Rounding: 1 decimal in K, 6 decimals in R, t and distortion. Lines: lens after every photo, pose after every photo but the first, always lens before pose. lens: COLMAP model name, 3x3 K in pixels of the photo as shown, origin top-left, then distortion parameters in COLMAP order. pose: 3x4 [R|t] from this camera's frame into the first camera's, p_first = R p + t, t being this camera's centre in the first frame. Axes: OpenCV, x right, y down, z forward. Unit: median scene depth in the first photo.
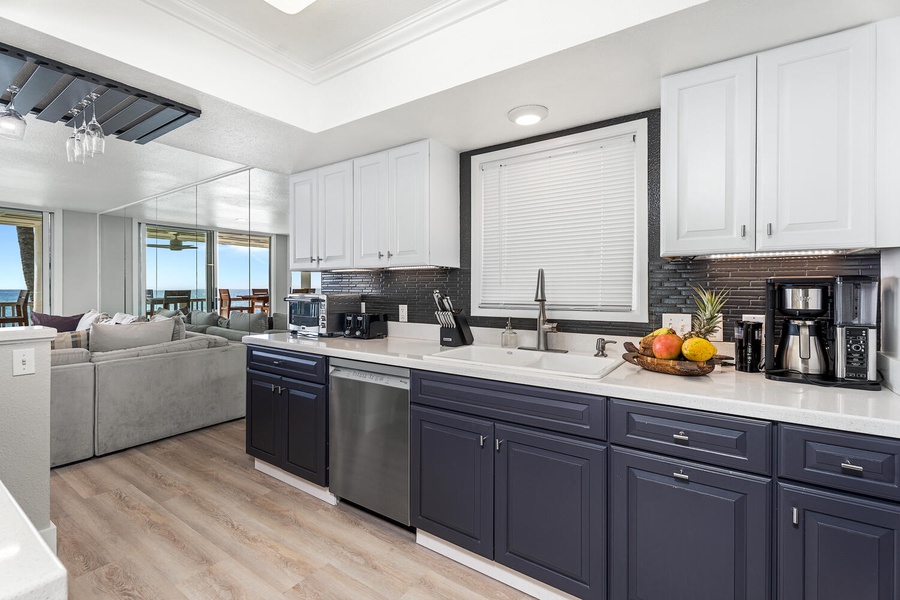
lens RADIAL K [[406.7, 0, 446.2], [0, 406.7, 300.4], [0, 0, 1]] dist [-0.018680, 0.000061]
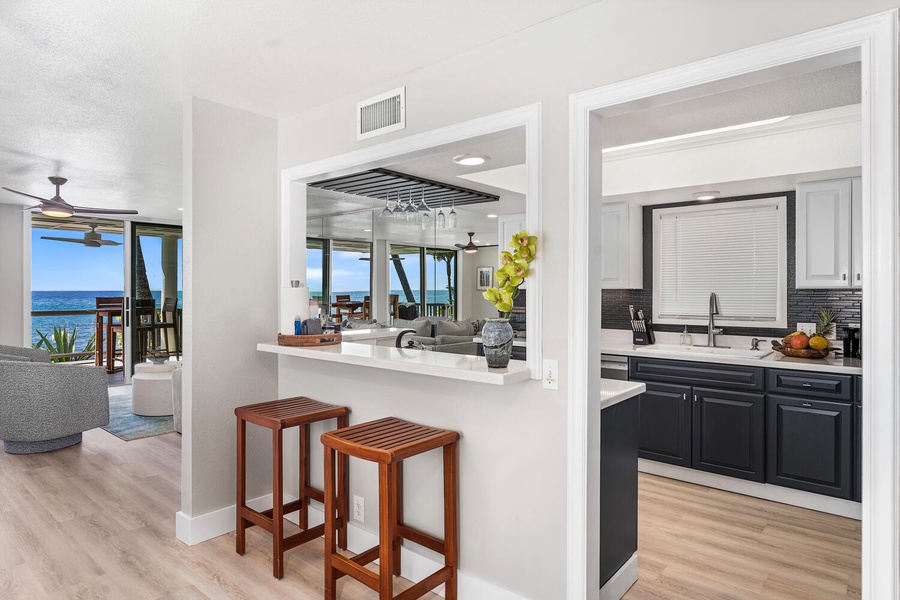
lens RADIAL K [[532.9, 0, 452.5], [0, 532.9, 296.6], [0, 0, 1]] dist [-0.000402, -0.000572]
pose [[0.995866, 0.001877, -0.090815, -0.573725], [-0.003312, 0.999872, -0.015650, -0.029840], [0.090774, 0.015886, 0.995745, -1.111357]]
